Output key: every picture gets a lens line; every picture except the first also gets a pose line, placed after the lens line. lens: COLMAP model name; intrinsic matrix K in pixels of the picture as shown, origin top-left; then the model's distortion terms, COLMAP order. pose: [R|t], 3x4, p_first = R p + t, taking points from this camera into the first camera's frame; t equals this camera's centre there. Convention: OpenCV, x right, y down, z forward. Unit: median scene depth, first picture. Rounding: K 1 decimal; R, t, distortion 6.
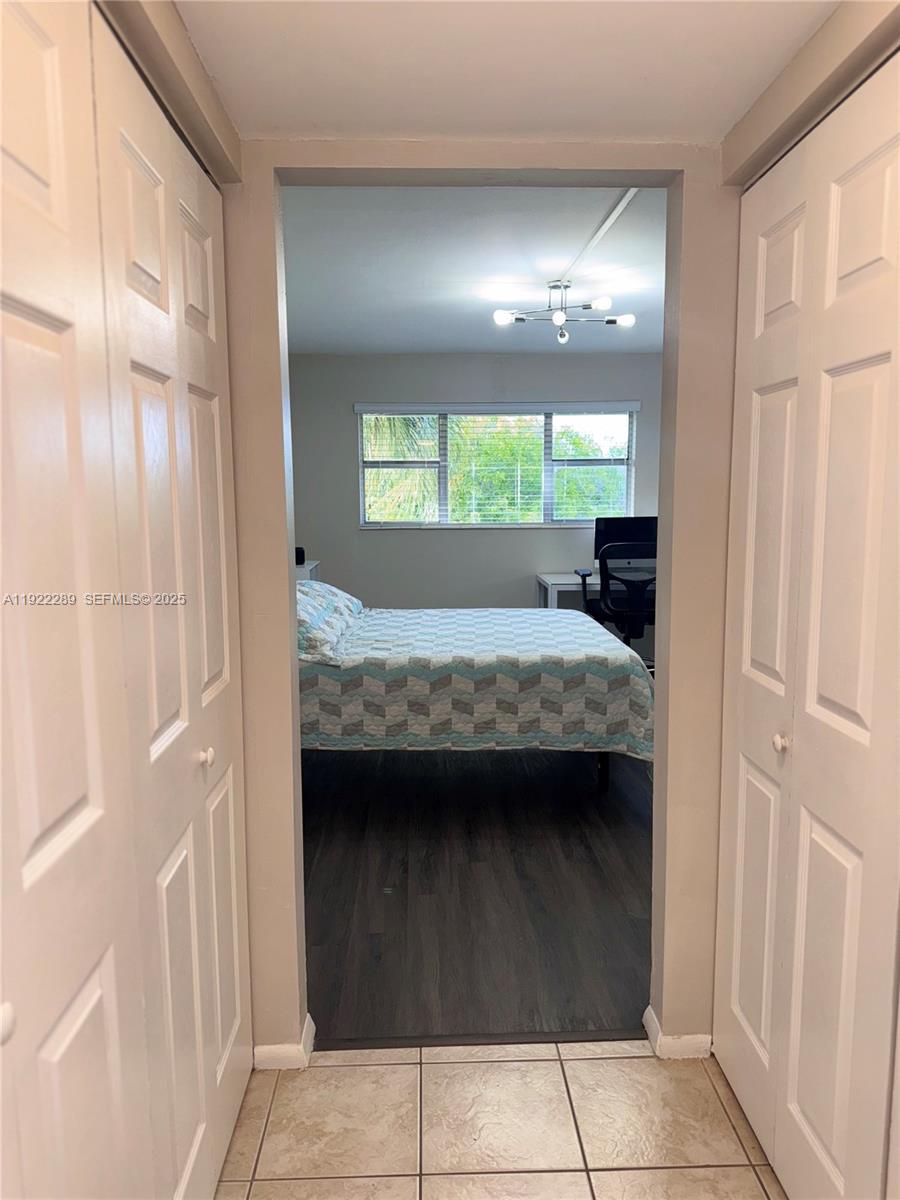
lens RADIAL K [[845.7, 0, 443.1], [0, 845.7, 598.8], [0, 0, 1]] dist [0.056712, -0.066350]
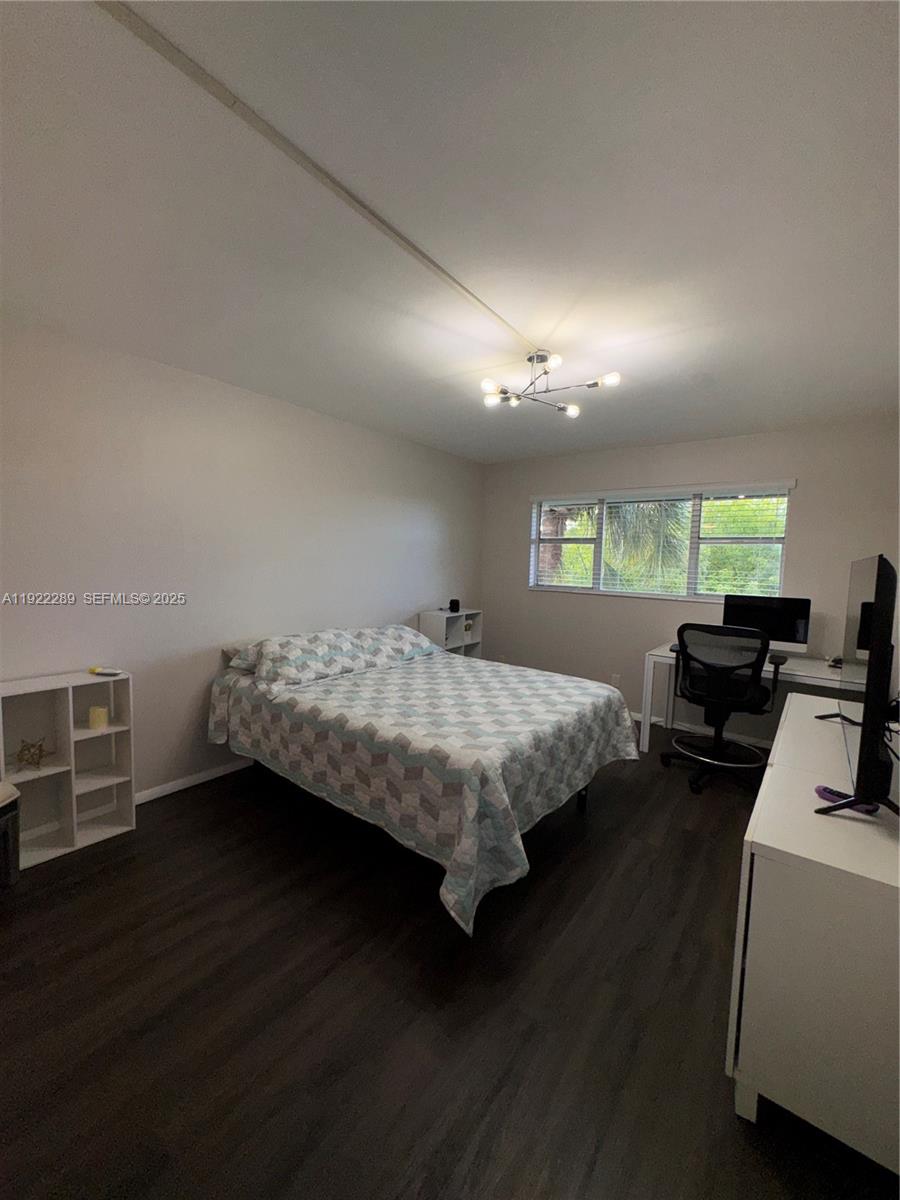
lens RADIAL K [[479.7, 0, 457.6], [0, 479.7, 598.5], [0, 0, 1]] dist [-0.001226, -0.000456]
pose [[0.780805, 0.082080, -0.619360, 0.493041], [-0.109560, 0.993960, -0.006395, -0.089273], [0.615094, 0.072850, 0.785081, 0.606700]]
